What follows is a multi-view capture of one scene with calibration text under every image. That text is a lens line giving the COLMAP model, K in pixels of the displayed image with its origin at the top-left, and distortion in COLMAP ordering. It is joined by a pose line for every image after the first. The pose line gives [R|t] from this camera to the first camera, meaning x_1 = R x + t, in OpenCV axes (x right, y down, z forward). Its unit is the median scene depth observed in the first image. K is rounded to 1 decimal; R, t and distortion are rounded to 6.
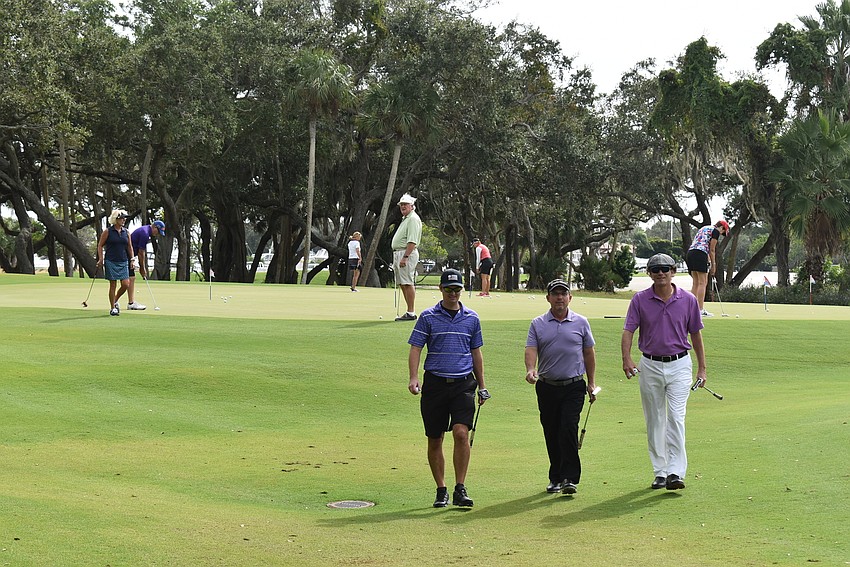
lens RADIAL K [[2247.5, 0, 425.0], [0, 2247.5, 283.5], [0, 0, 1]] dist [0.135543, -0.929984]
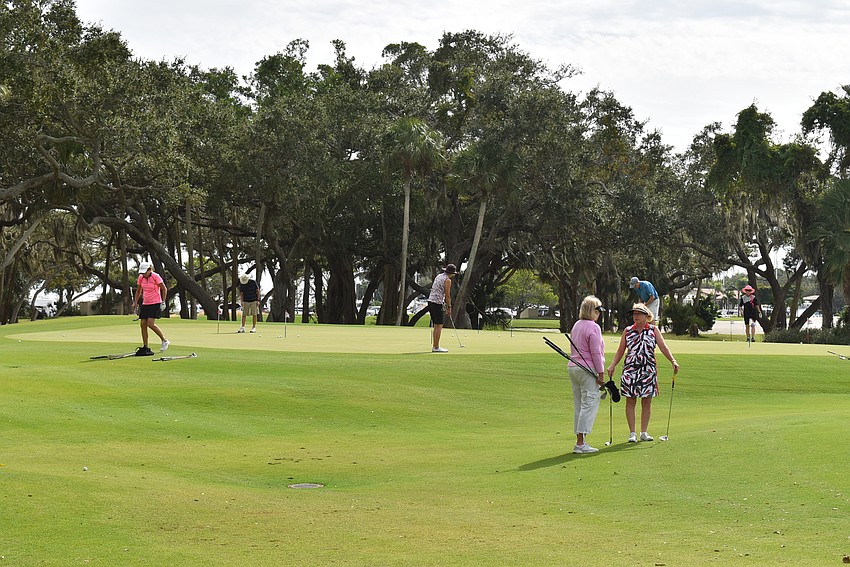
lens RADIAL K [[2247.5, 0, 425.0], [0, 2247.5, 283.5], [0, 0, 1]] dist [0.135543, -0.929984]
pose [[0.996347, 0.000899, -0.085388, 0.054483], [-0.002640, 0.999791, -0.020277, 0.001850], [0.085352, 0.020429, 0.996141, -0.116879]]
